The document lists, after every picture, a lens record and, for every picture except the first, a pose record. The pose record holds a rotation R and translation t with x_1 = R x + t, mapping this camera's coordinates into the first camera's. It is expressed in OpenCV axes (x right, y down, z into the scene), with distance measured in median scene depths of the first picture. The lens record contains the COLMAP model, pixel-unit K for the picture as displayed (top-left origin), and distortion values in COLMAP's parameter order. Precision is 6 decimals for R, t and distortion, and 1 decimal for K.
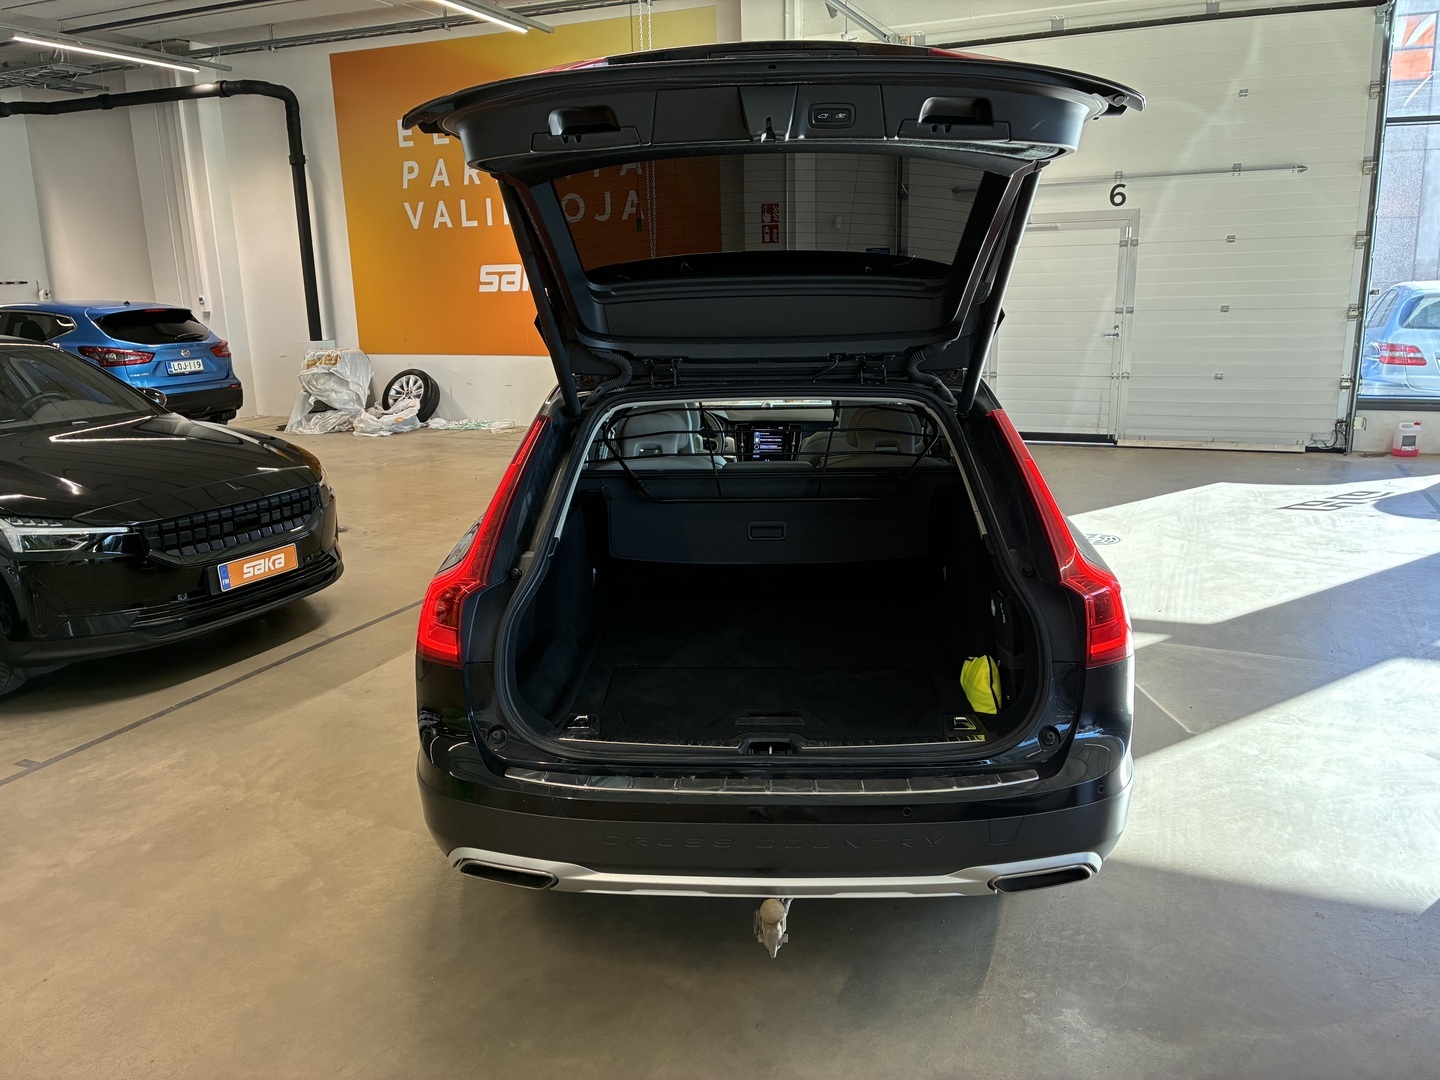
lens RADIAL K [[1086.1, 0, 718.0], [0, 1086.1, 550.7], [0, 0, 1]] dist [0.047829, -0.051982]
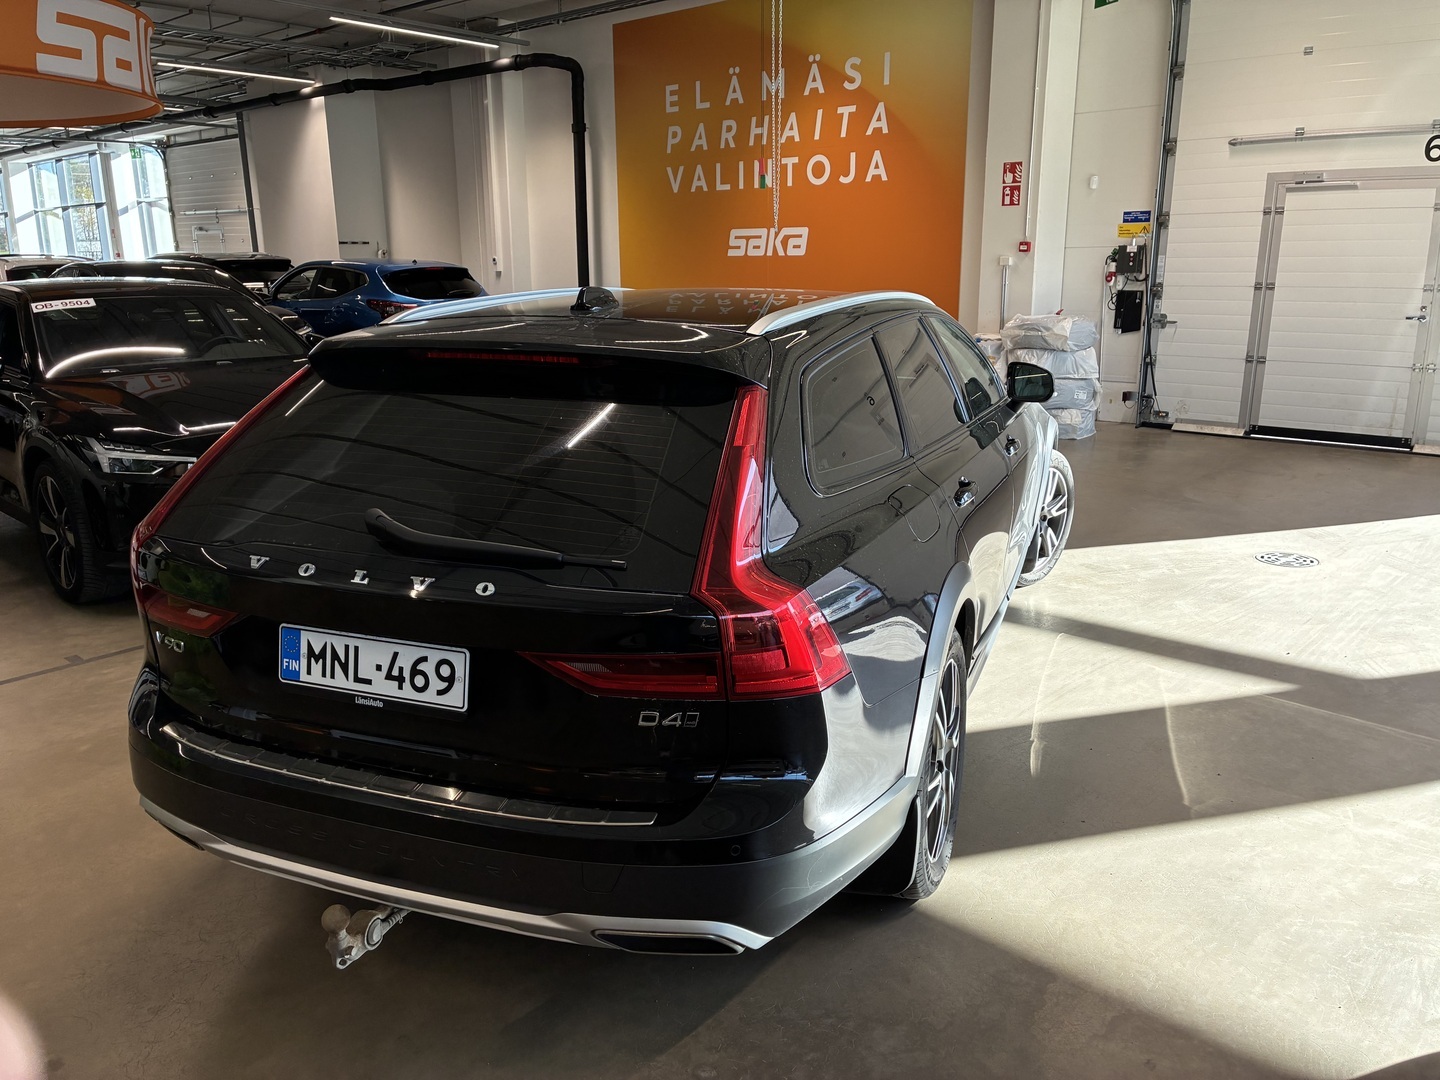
lens RADIAL K [[1087.6, 0, 720.0], [0, 1087.6, 540.0], [0, 0, 1]] dist [0.049335, -0.060643]
pose [[0.948078, 0.094683, -0.303617, 0.105998], [-0.089456, 0.995505, 0.031112, -0.007172], [0.305198, -0.002336, 0.952286, 0.039916]]
